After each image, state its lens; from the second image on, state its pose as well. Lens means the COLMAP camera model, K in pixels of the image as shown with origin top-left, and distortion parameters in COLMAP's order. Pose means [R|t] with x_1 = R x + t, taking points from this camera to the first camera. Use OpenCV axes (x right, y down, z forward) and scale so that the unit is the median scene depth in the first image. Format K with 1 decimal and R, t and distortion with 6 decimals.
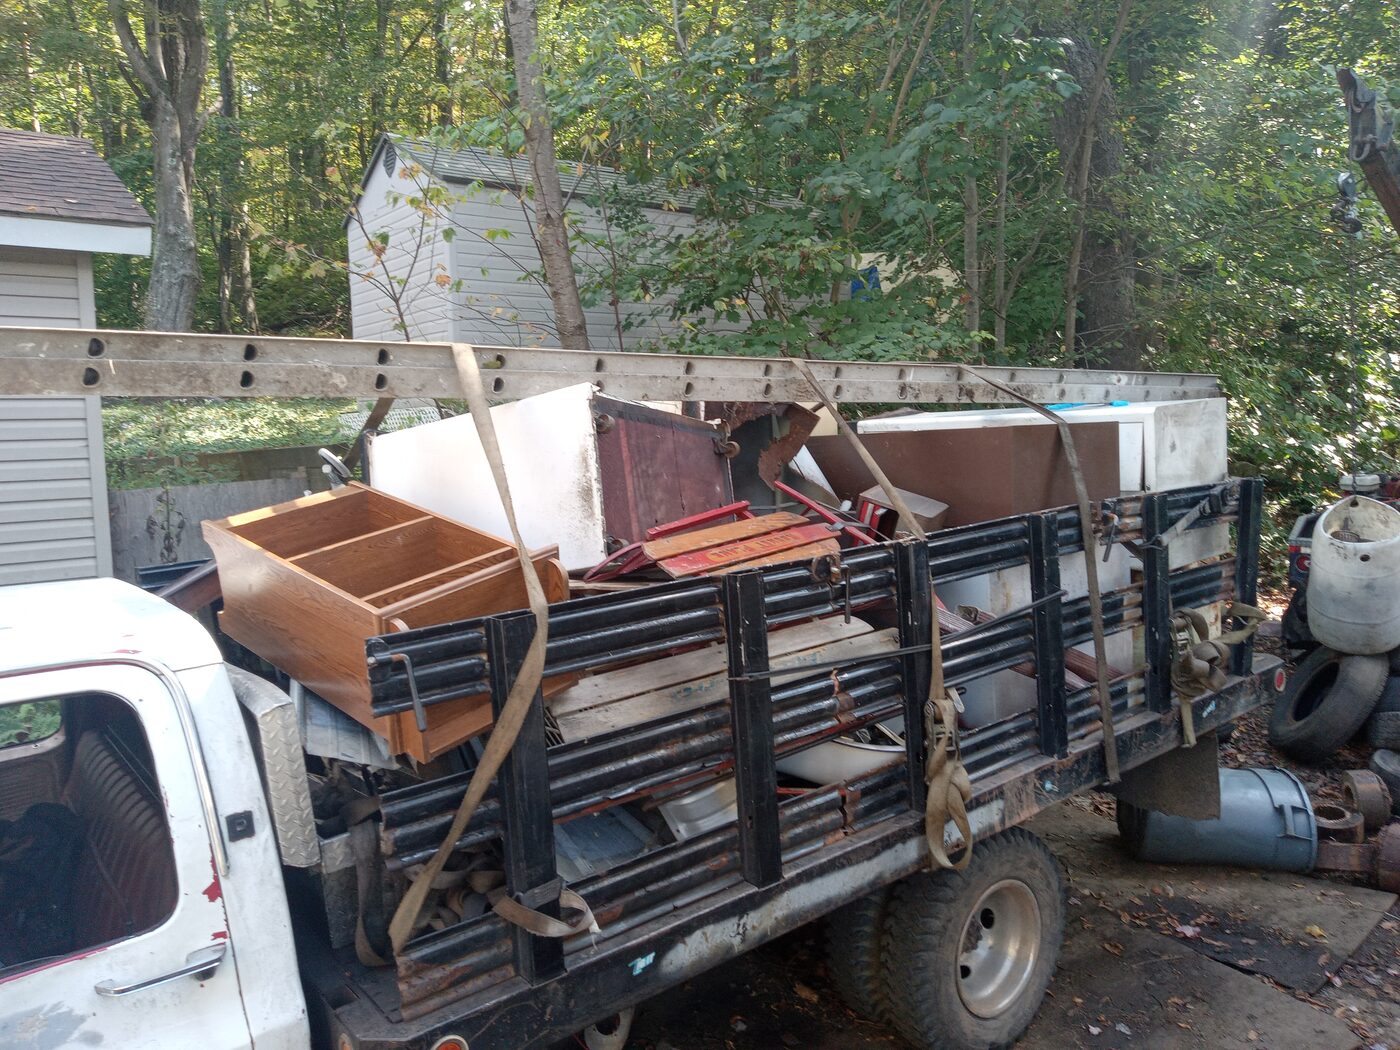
lens RADIAL K [[1060.1, 0, 752.2], [0, 1060.1, 595.1], [0, 0, 1]] dist [0.051615, -0.055810]
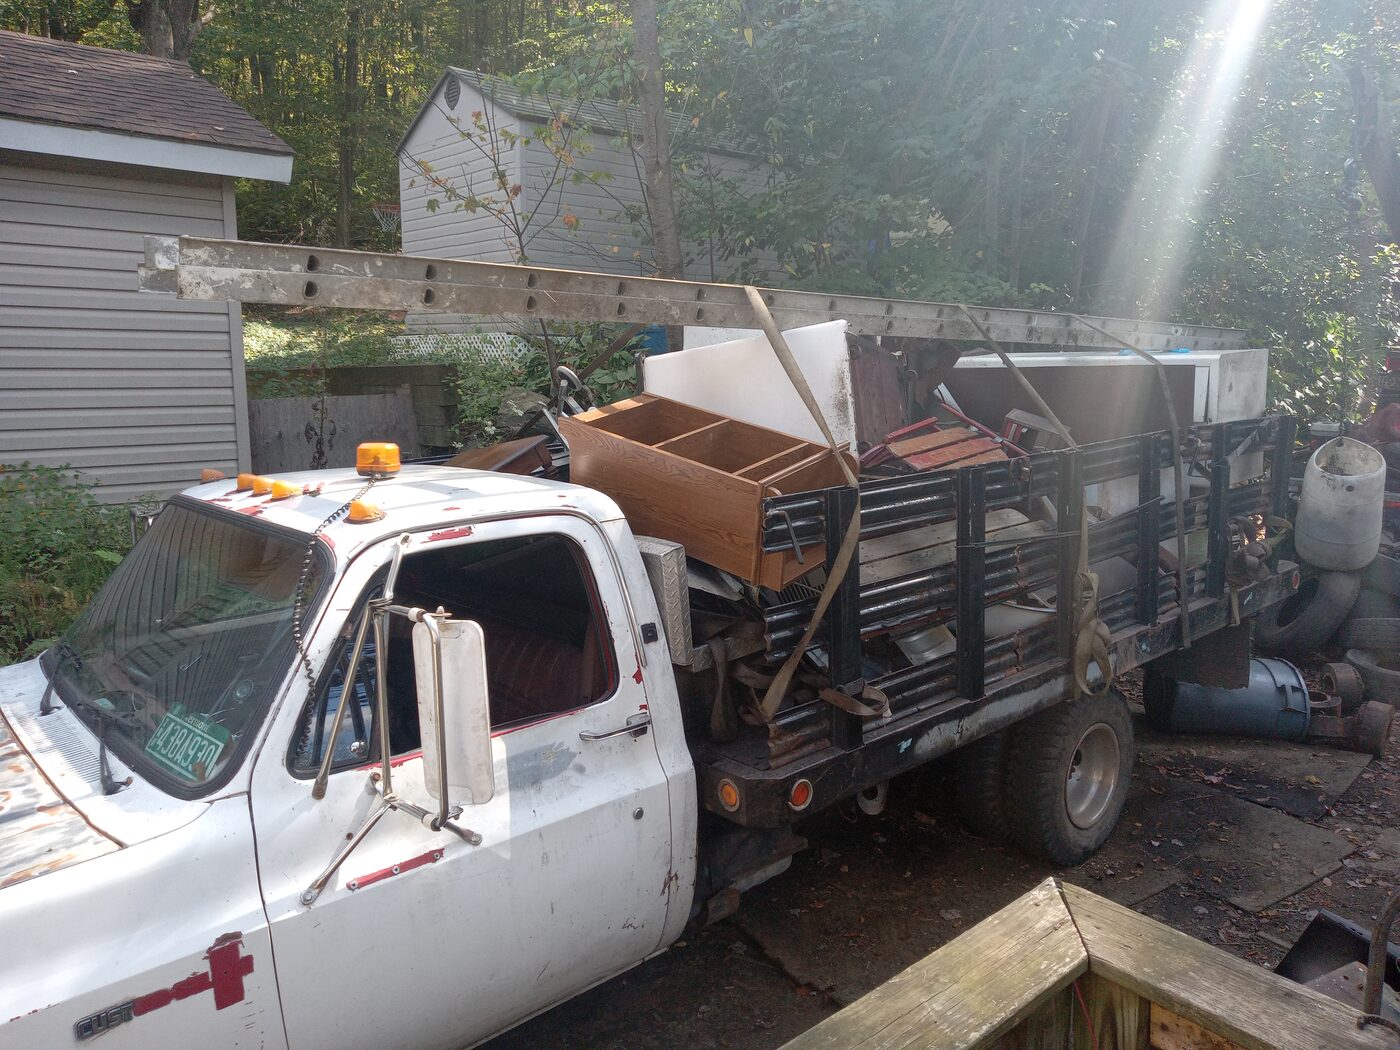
lens RADIAL K [[1060.1, 0, 752.2], [0, 1060.1, 595.1], [0, 0, 1]] dist [0.051615, -0.055810]
pose [[0.997487, 0.019720, 0.068046, -0.299072], [-0.023507, 0.998192, 0.055318, 0.058093], [-0.066832, -0.056778, 0.996147, -0.266842]]
